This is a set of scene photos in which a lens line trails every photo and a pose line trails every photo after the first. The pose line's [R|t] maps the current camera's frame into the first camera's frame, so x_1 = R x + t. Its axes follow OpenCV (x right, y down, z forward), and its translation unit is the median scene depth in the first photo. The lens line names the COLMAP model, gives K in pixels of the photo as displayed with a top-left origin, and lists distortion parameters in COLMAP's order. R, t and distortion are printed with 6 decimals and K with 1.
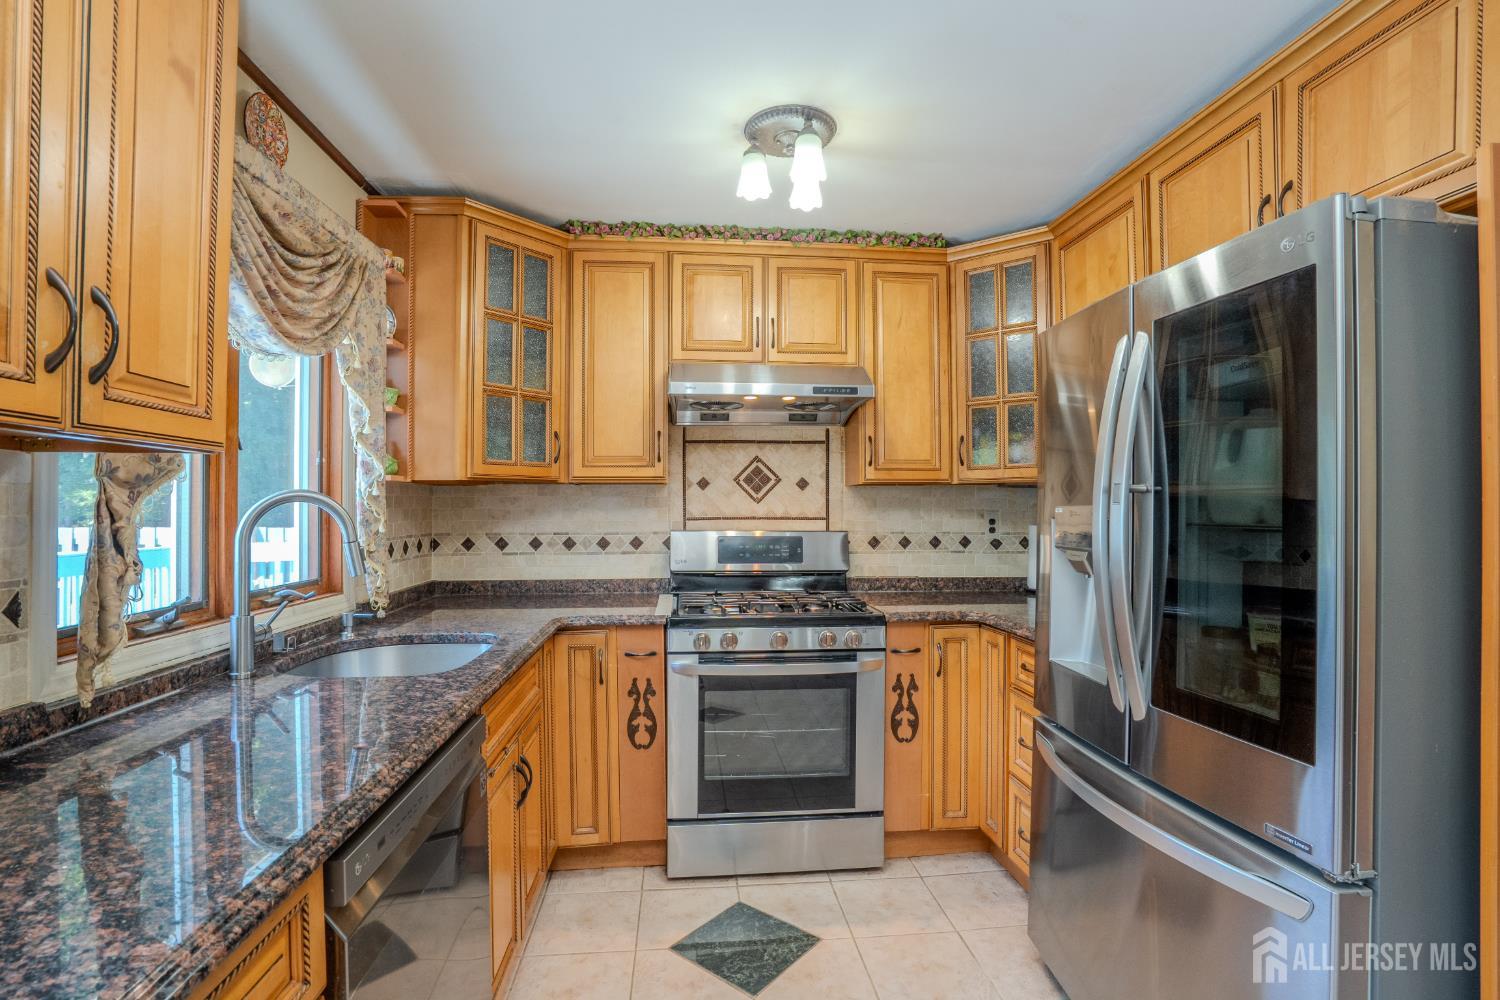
lens RADIAL K [[684.8, 0, 740.7], [0, 684.8, 498.3], [0, 0, 1]] dist [-0.050299, 0.015356]
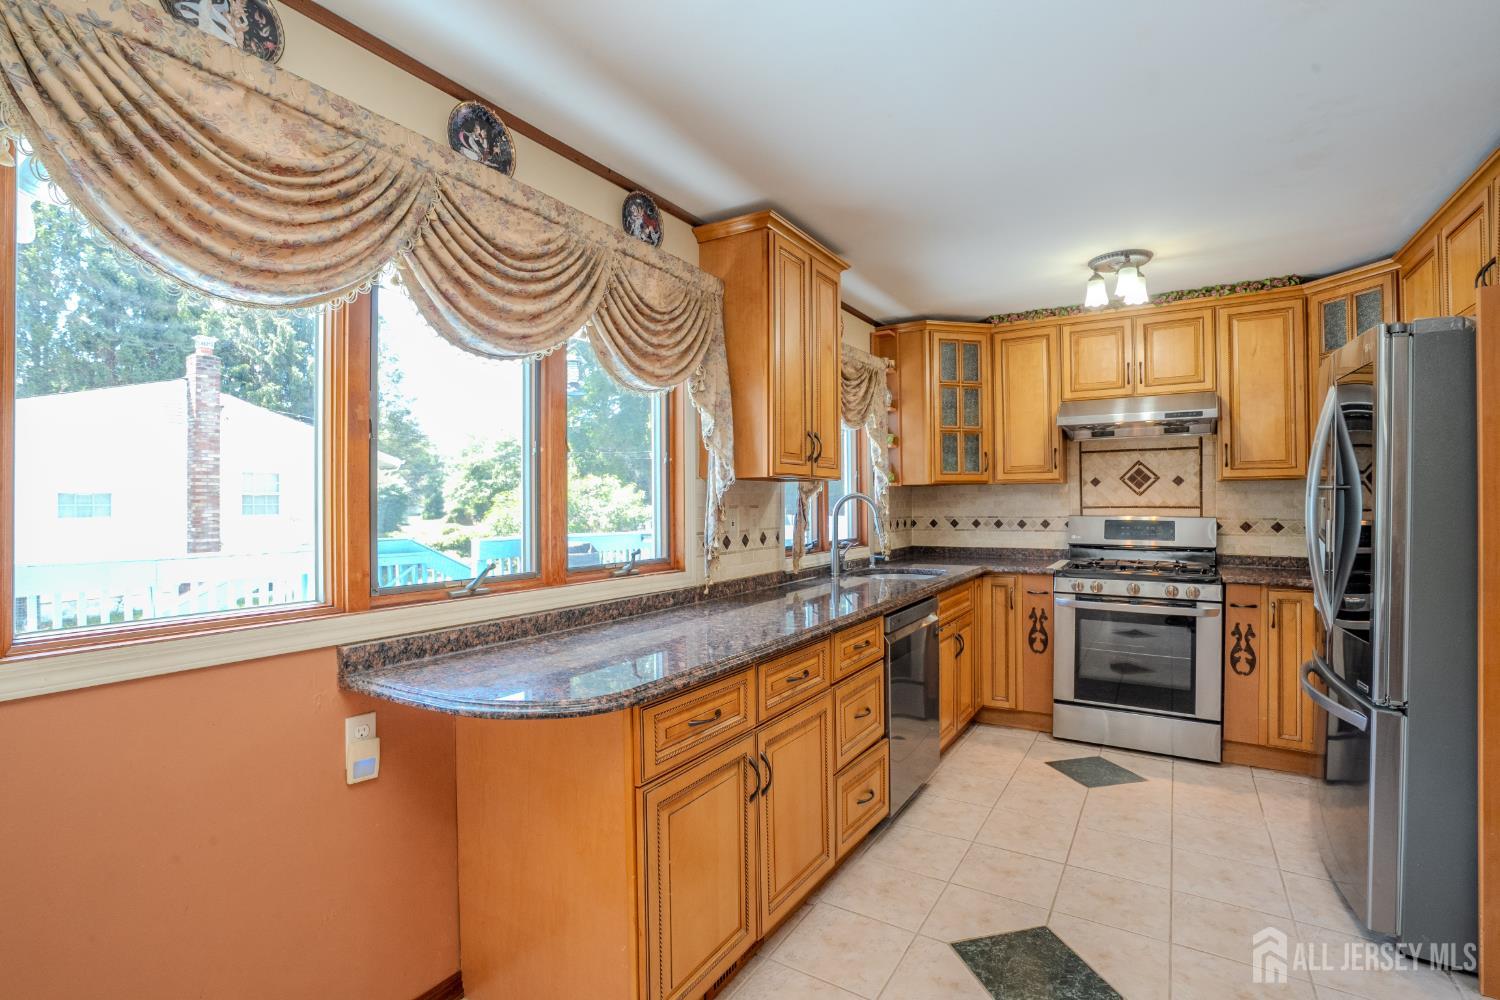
lens RADIAL K [[684.8, 0, 767.1], [0, 684.8, 501.5], [0, 0, 1]] dist [-0.050299, 0.015356]
pose [[0.808130, -0.003740, -0.588993, 0.260817], [0.014750, 0.999795, 0.013889, -0.012898], [0.588820, -0.019912, 0.808019, -0.601470]]
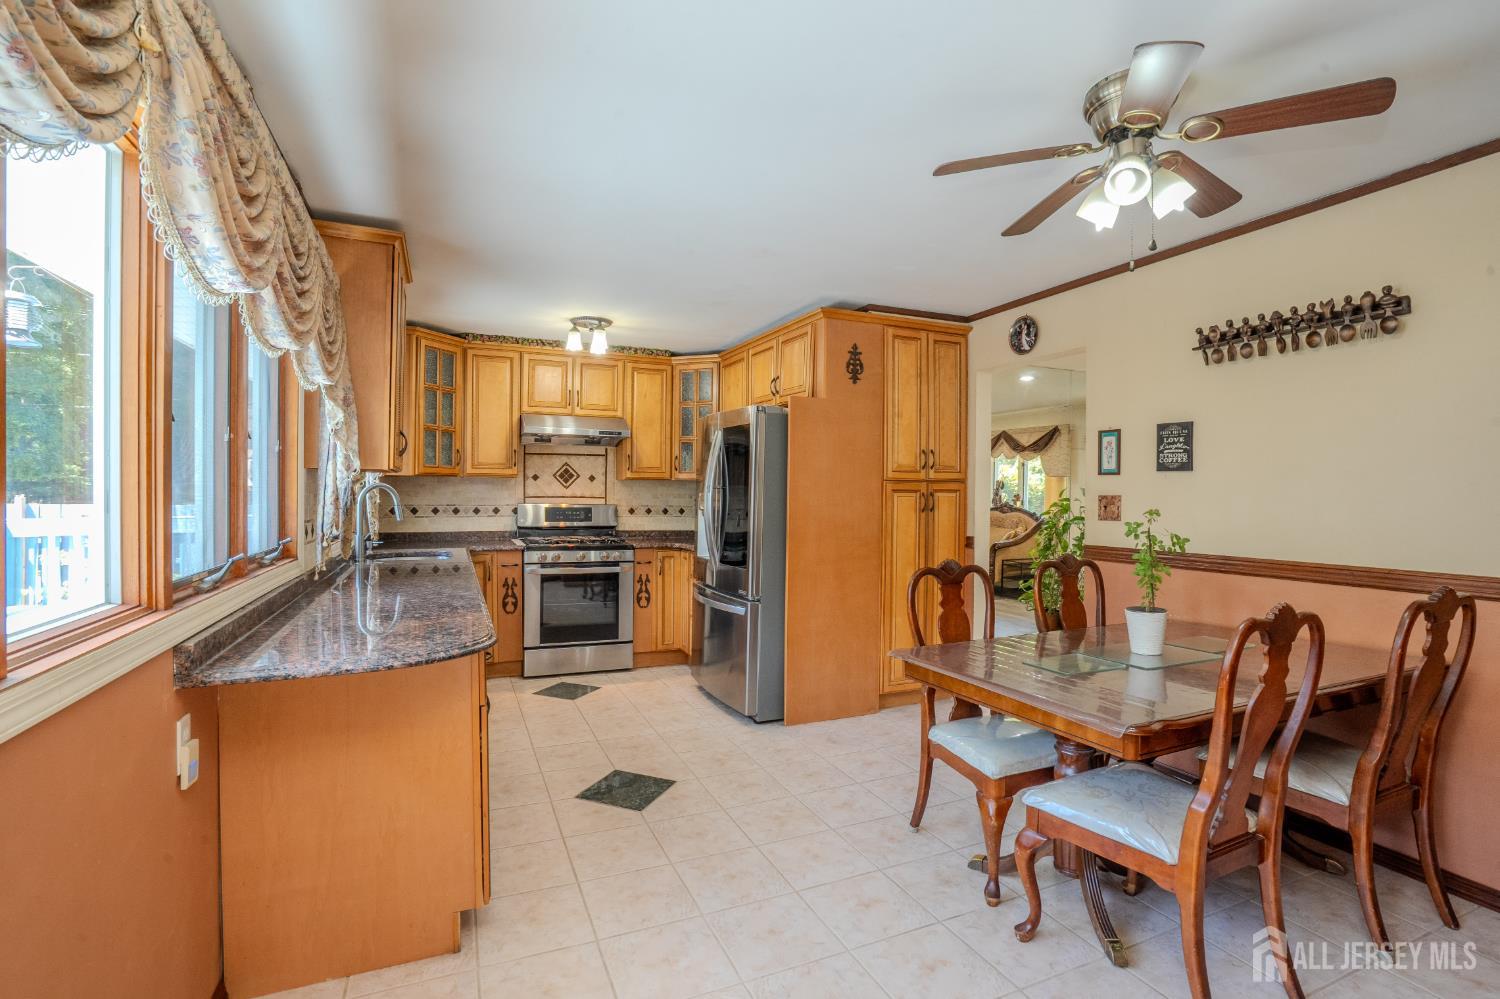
lens RADIAL K [[684.8, 0, 742.8], [0, 684.8, 500.1], [0, 0, 1]] dist [-0.050299, 0.015356]
pose [[0.948312, 0.006833, 0.317266, -0.126658], [-0.016682, 0.999459, 0.028339, -0.025823], [-0.316901, -0.032167, 0.947913, -1.019377]]
